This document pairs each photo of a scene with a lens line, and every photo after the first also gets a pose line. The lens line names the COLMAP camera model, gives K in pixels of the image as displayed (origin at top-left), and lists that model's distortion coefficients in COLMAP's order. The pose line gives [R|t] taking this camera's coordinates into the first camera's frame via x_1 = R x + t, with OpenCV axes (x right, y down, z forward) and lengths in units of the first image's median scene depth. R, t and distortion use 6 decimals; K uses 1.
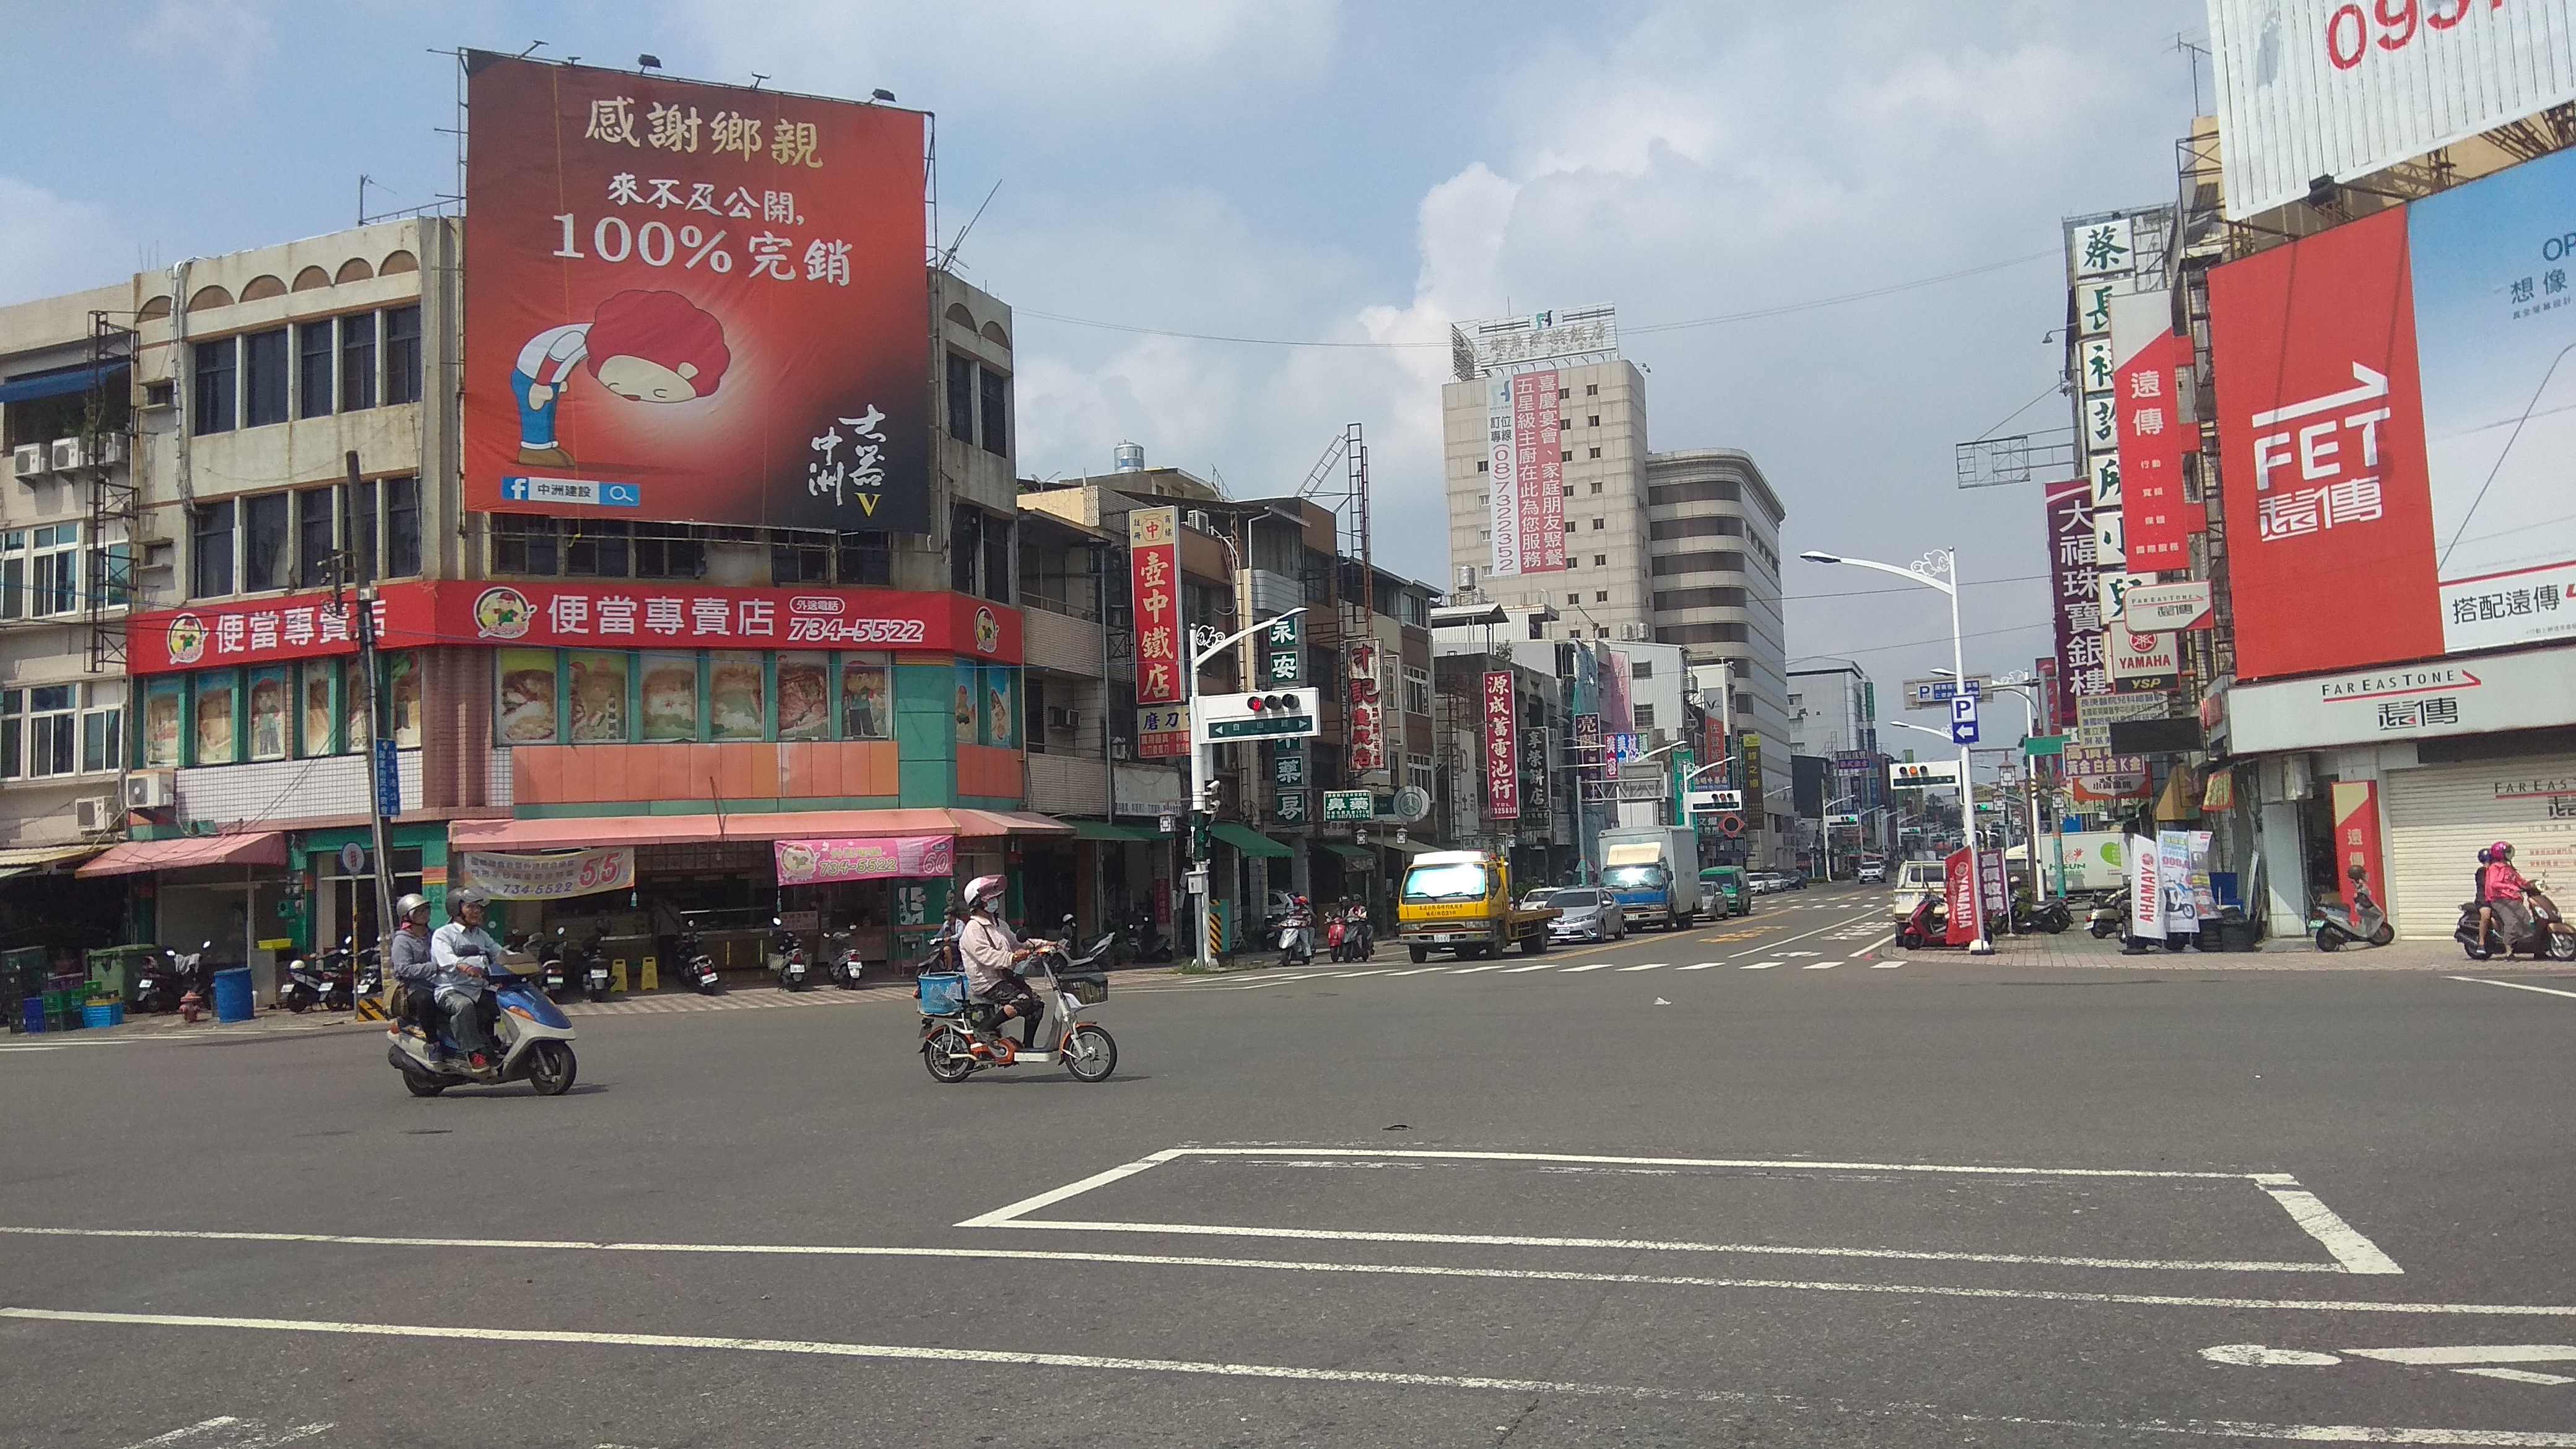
lens RADIAL K [[1990.7, 0, 1276.8], [0, 1990.7, 727.8], [0, 0, 1]] dist [0.102203, -0.152784]
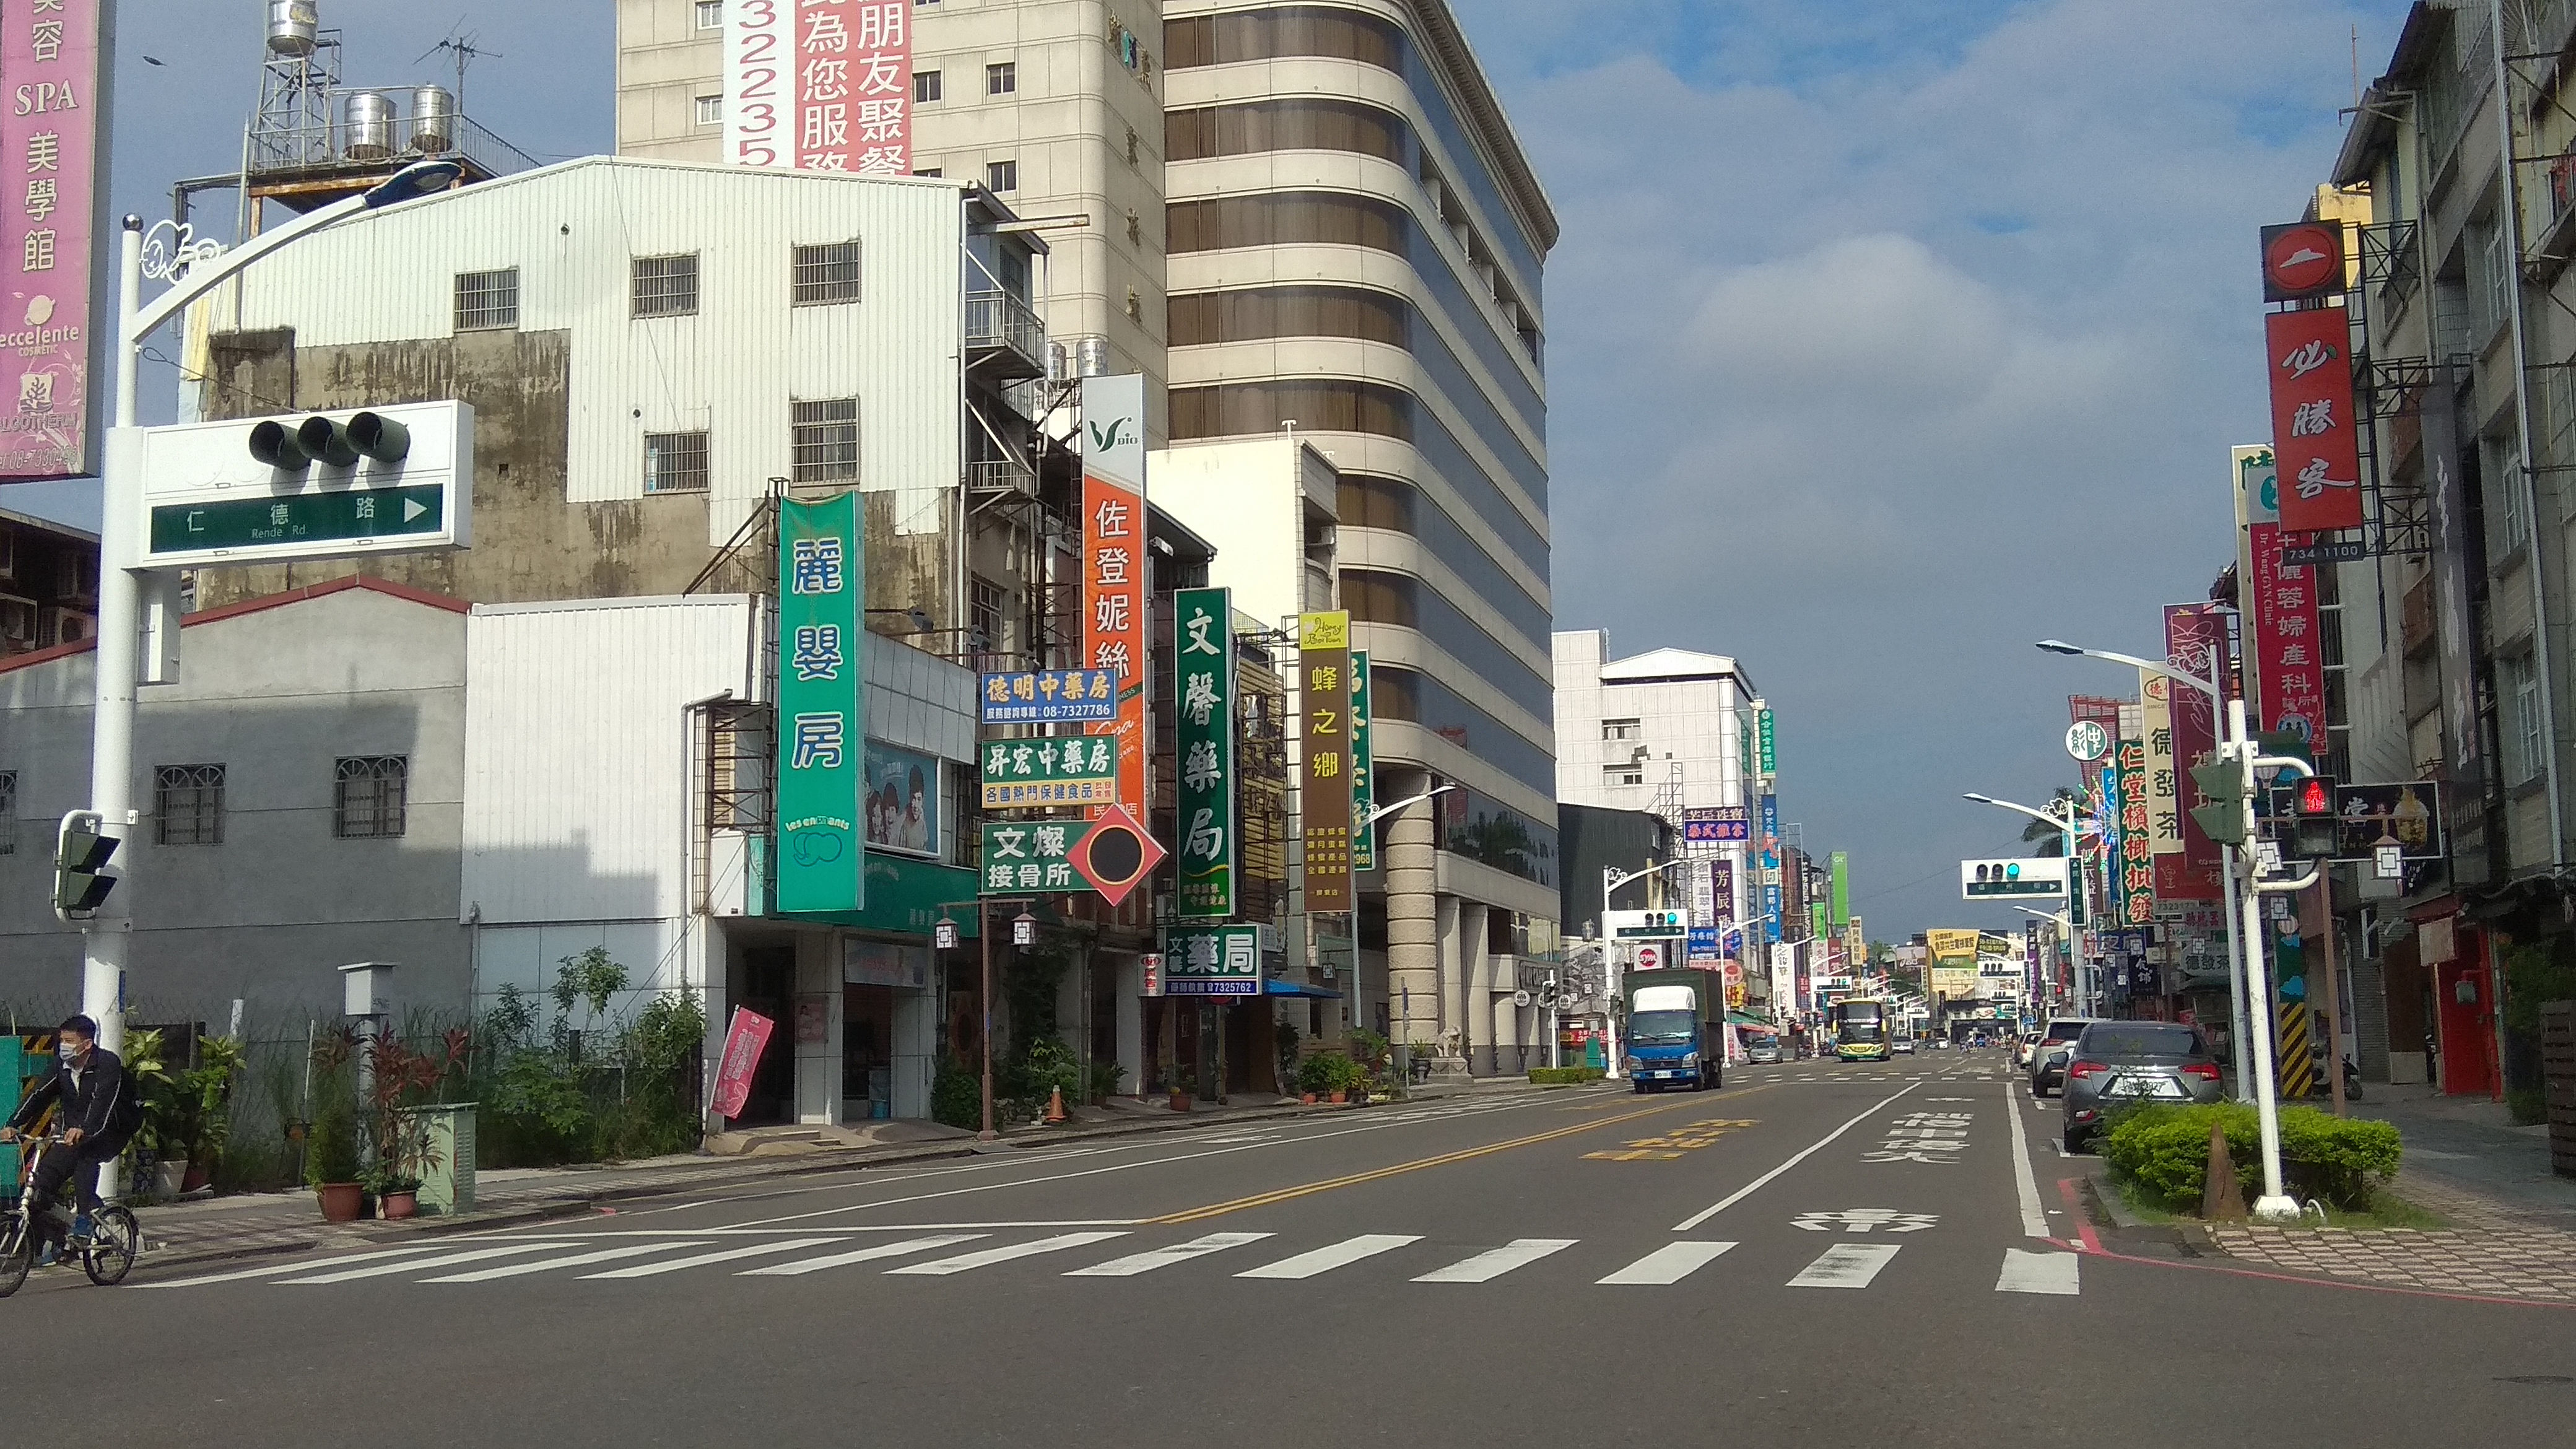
lens RADIAL K [[2716.6, 0, 1288.9], [0, 2716.6, 720.7], [0, 0, 1]] dist [0.085004, 0.000000]
pose [[0.994383, 0.035032, 0.099871, 0.165472], [-0.030275, 0.998352, -0.048749, 0.036847], [-0.101415, 0.045452, 0.993805, 0.499874]]
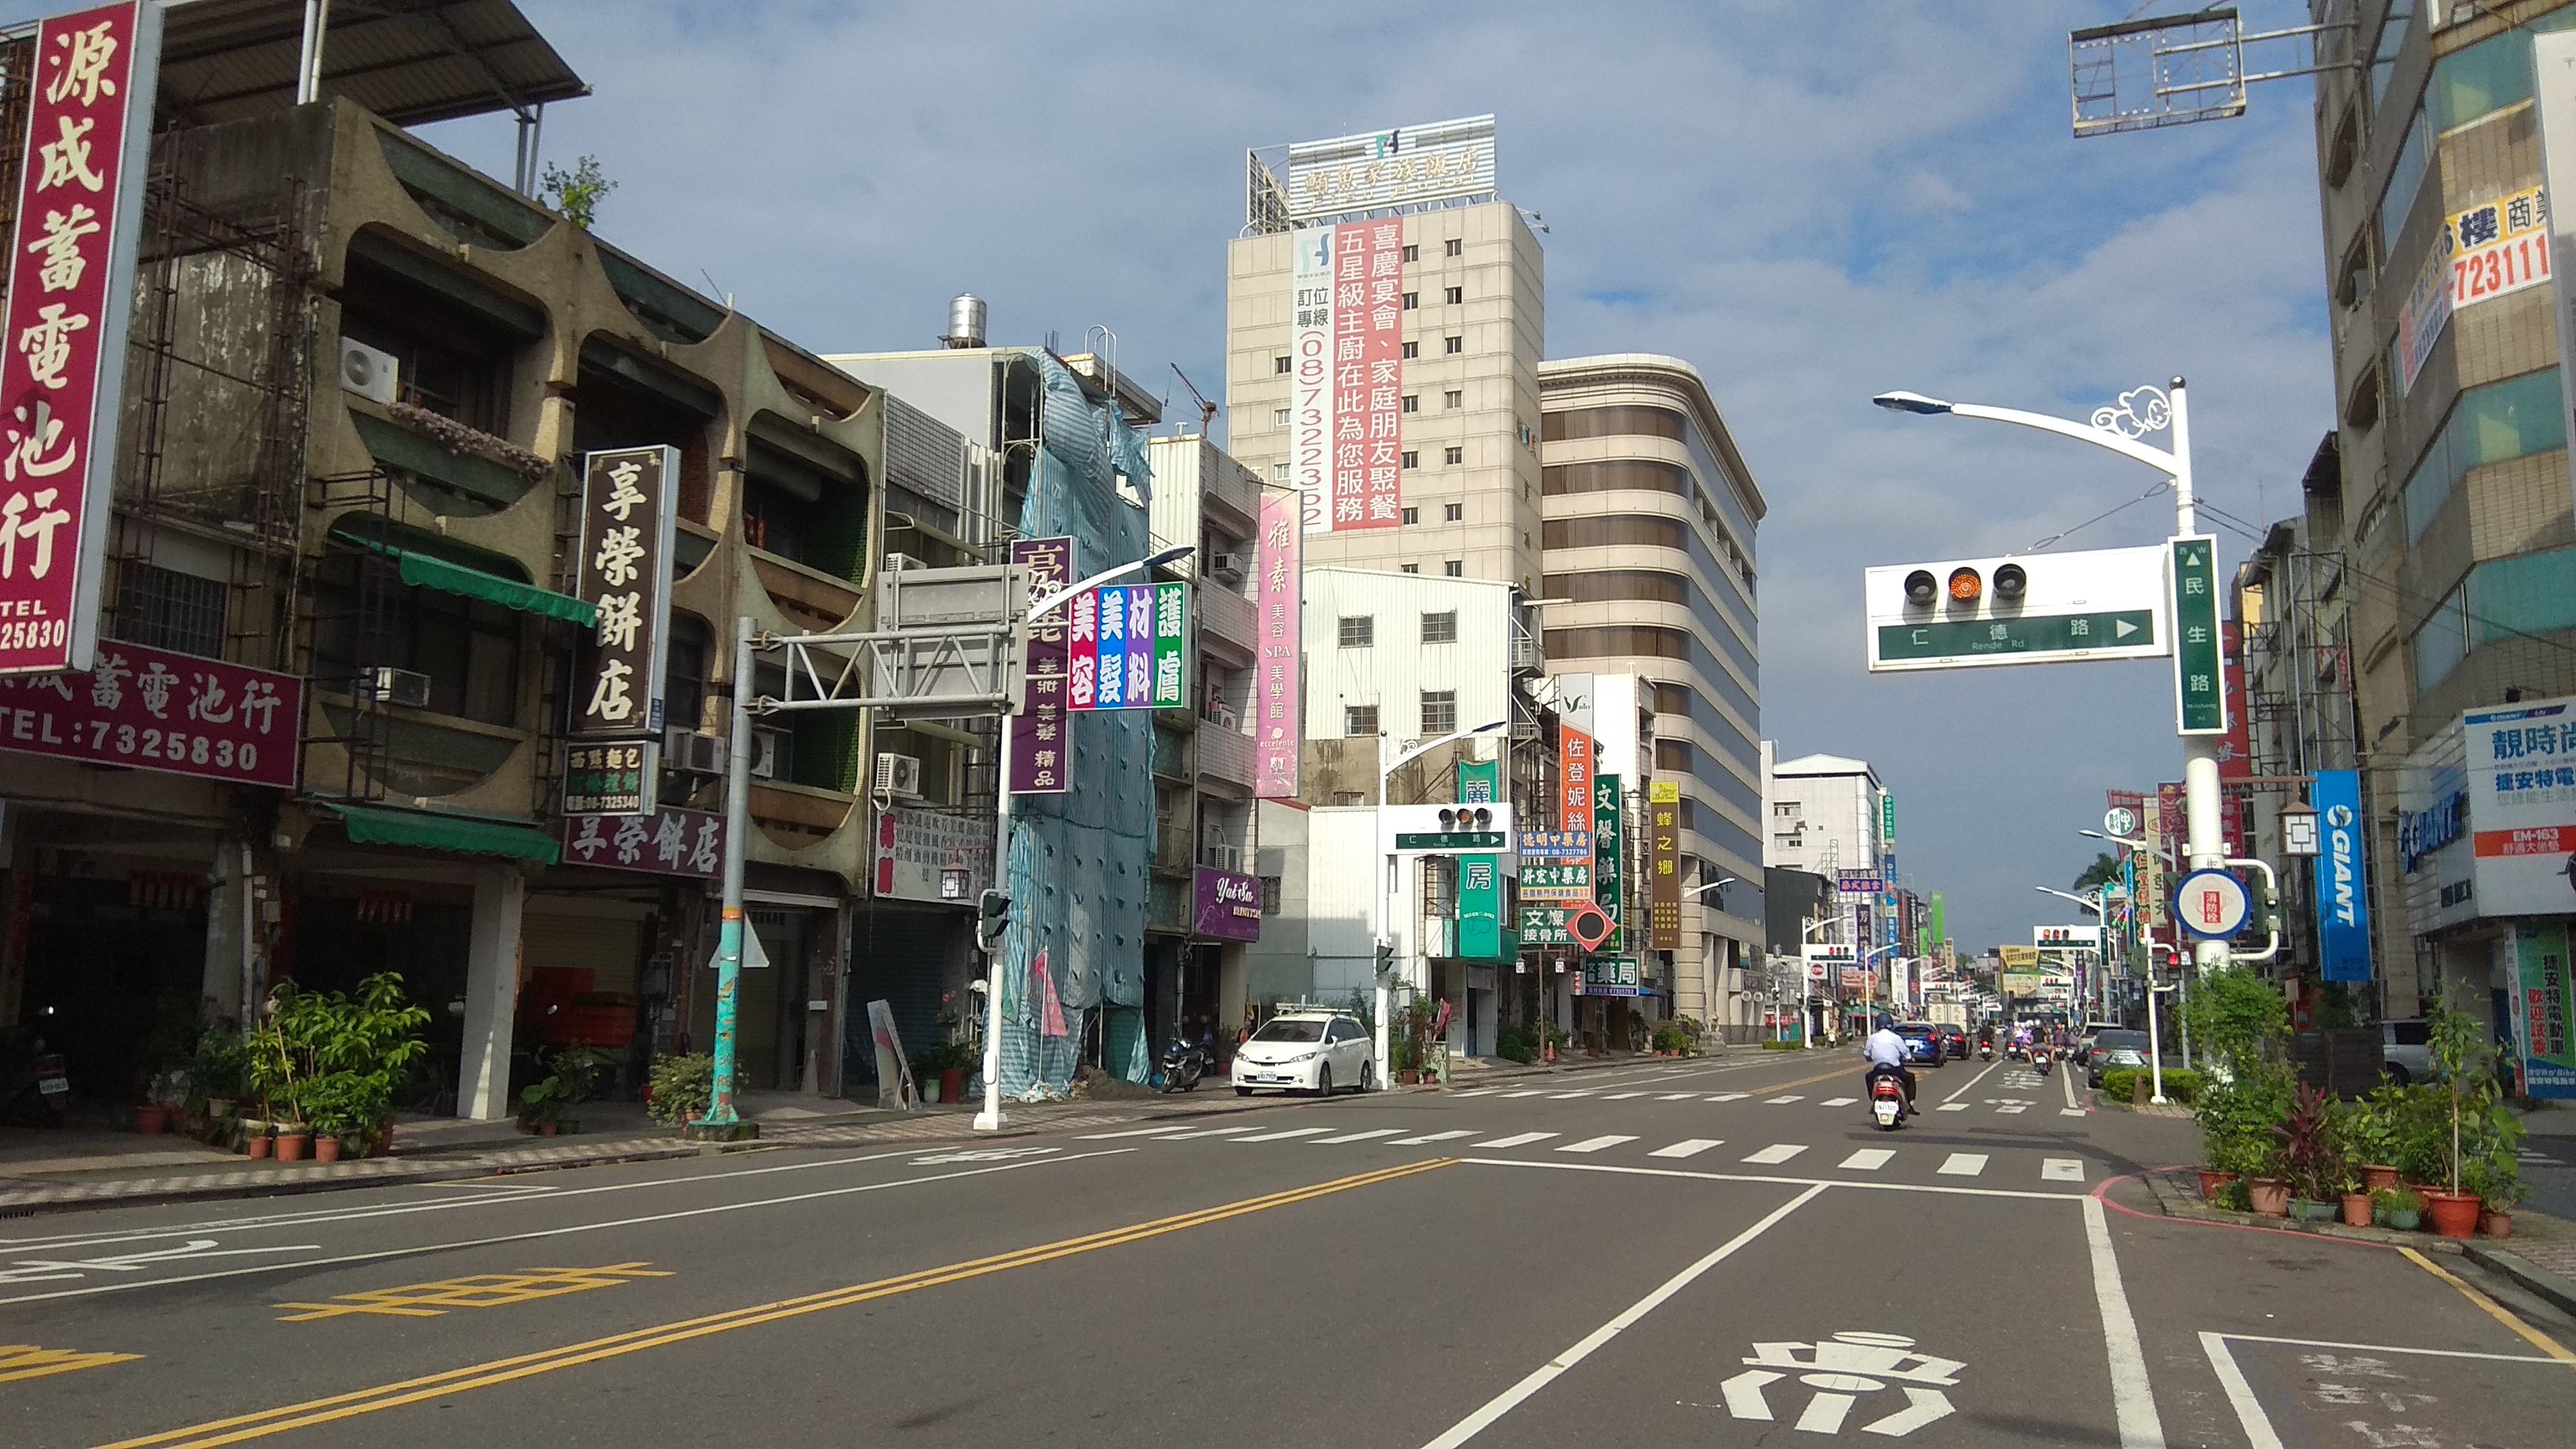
lens RADIAL K [[1990.7, 0, 1269.4], [0, 1990.7, 726.1], [0, 0, 1]] dist [0.102203, -0.152784]
pose [[0.998621, 0.049087, -0.018638, 0.117485], [-0.050230, 0.996497, -0.066867, 0.027677], [0.015290, 0.067711, 0.997588, 0.372589]]
